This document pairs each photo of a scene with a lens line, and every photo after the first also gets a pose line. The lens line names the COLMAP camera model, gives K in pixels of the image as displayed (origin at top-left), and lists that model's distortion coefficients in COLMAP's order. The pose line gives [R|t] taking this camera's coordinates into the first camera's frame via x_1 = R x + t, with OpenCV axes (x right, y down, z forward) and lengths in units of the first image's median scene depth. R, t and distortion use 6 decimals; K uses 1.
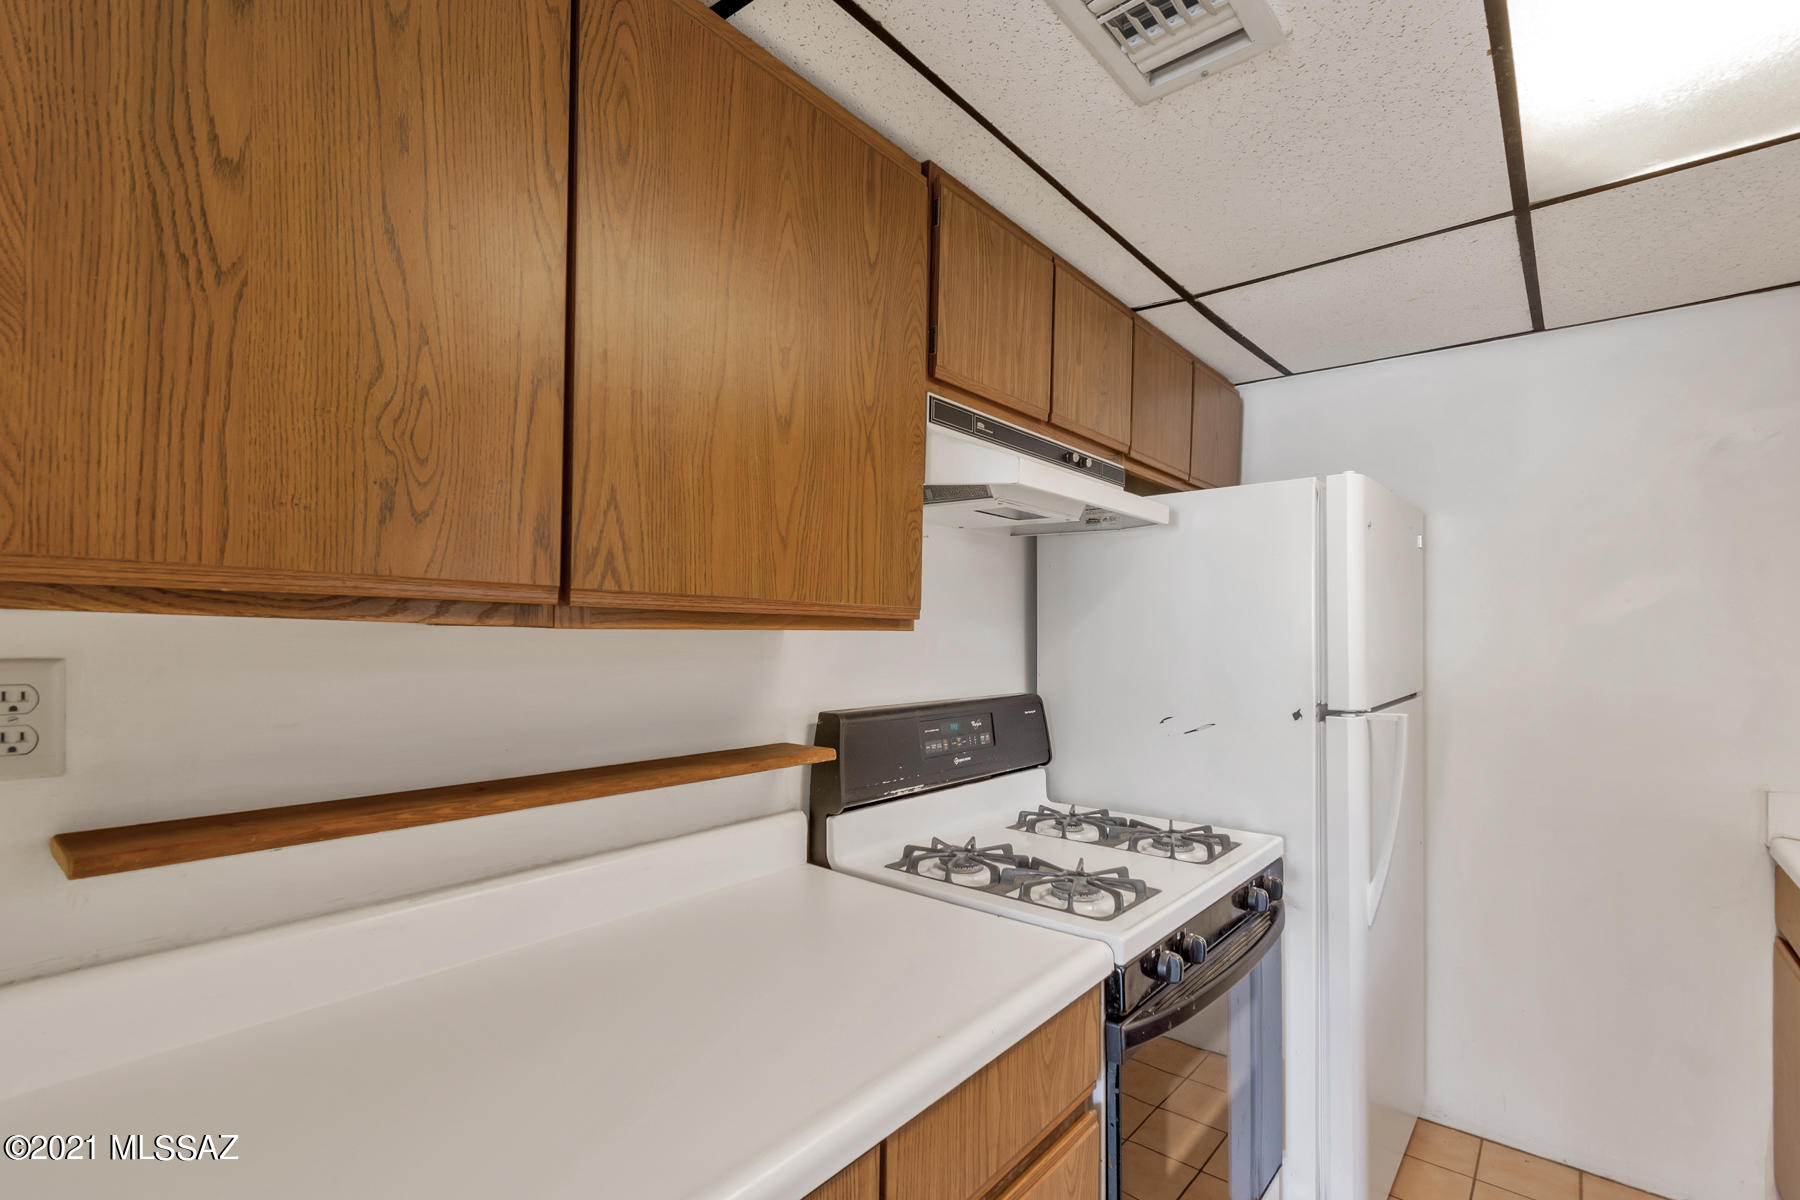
lens RADIAL K [[817.8, 0, 905.4], [0, 817.8, 608.4], [0, 0, 1]] dist [-0.001857, -0.000246]
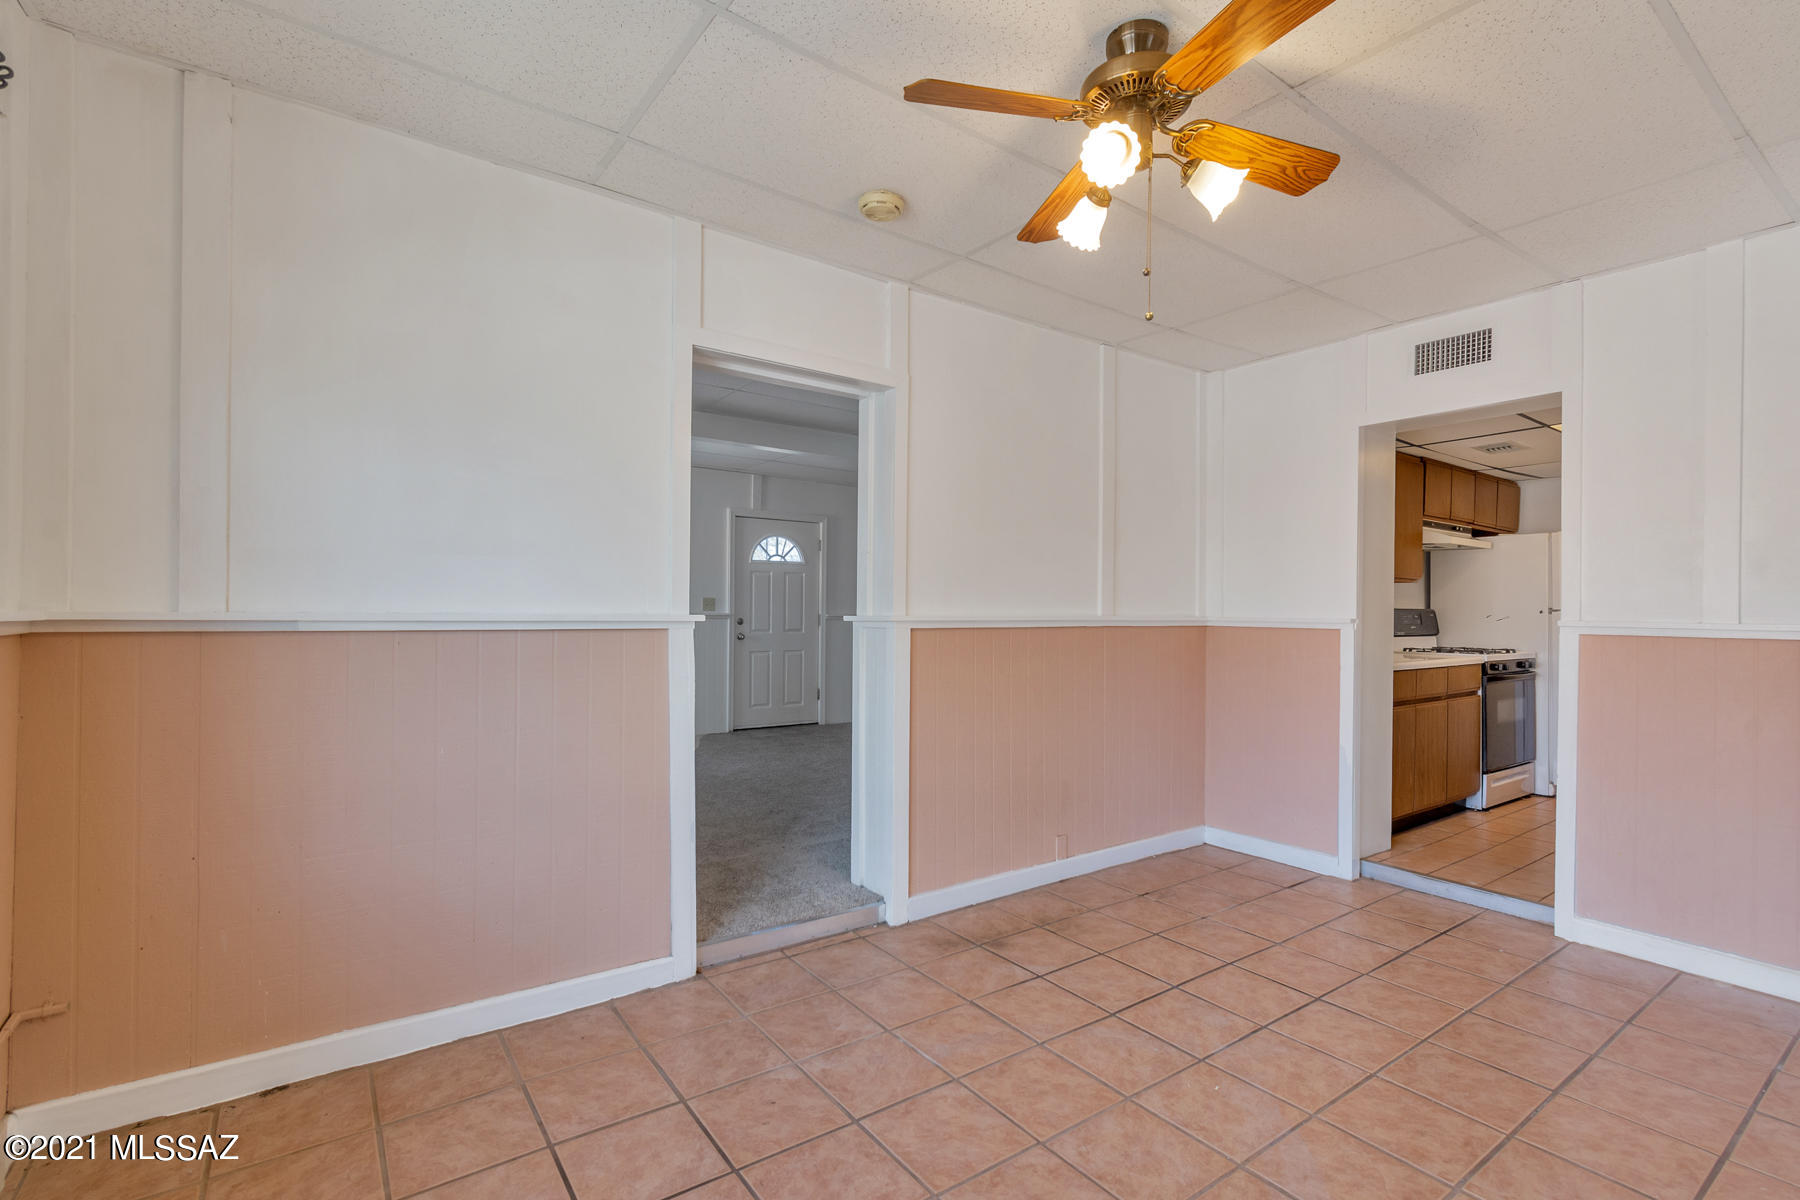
lens RADIAL K [[817.8, 0, 905.4], [0, 817.8, 608.4], [0, 0, 1]] dist [-0.001857, -0.000246]
pose [[0.968586, -0.005700, -0.248615, -1.015298], [0.009530, 0.999854, 0.014202, 0.052994], [0.248498, -0.016125, 0.968498, -2.438630]]
